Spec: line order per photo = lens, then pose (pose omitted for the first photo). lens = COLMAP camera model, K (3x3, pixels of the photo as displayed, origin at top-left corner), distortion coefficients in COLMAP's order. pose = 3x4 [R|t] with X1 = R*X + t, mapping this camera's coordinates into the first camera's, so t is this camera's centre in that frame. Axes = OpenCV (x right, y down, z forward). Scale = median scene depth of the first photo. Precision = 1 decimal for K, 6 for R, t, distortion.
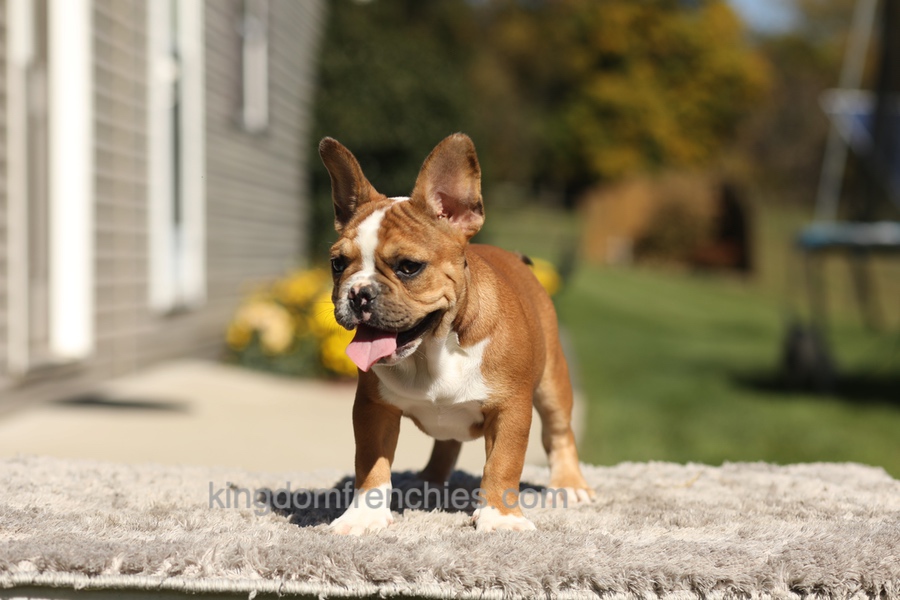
lens RADIAL K [[2386.4, 0, 449.0], [0, 2386.4, 321.9], [0, 0, 1]] dist [0.148856, 0.000000]
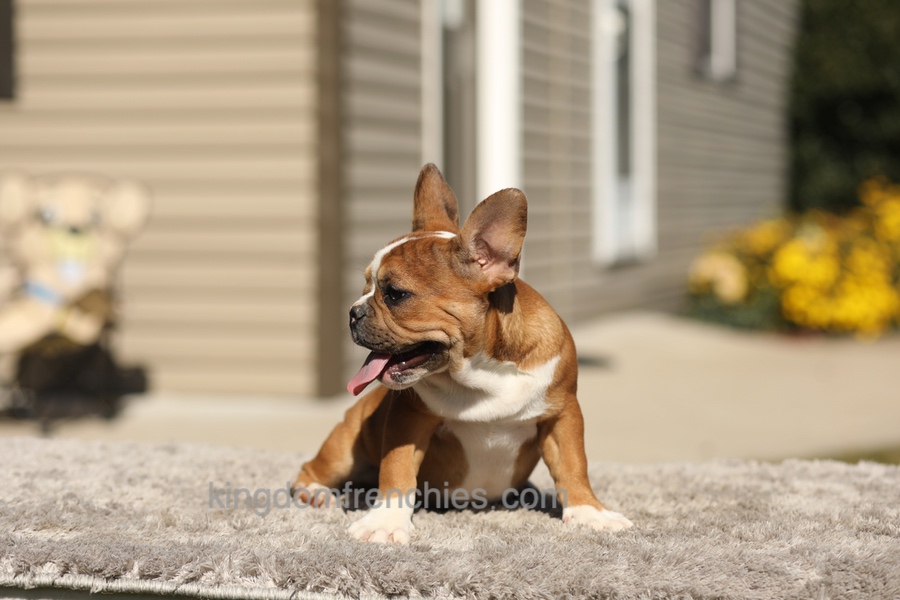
lens RADIAL K [[2386.4, 0, 419.0], [0, 2386.4, 325.7], [0, 0, 1]] dist [0.148856, 0.000000]
pose [[0.970467, 0.008526, -0.241084, 0.211160], [-0.001844, 0.999608, 0.027930, -0.029573], [0.241228, -0.026660, 0.970102, 0.037479]]
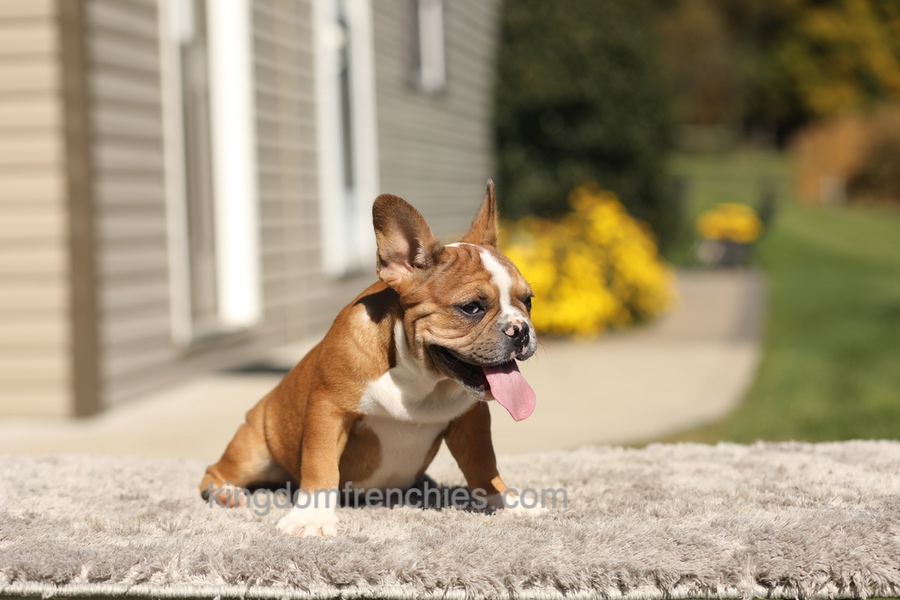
lens RADIAL K [[2386.4, 0, 431.7], [0, 2386.4, 317.5], [0, 0, 1]] dist [0.148856, 0.000000]
pose [[0.994192, -0.029367, -0.103534, 0.113090], [0.031531, 0.999316, 0.019330, -0.022687], [0.102896, -0.022482, 0.994438, -0.008956]]
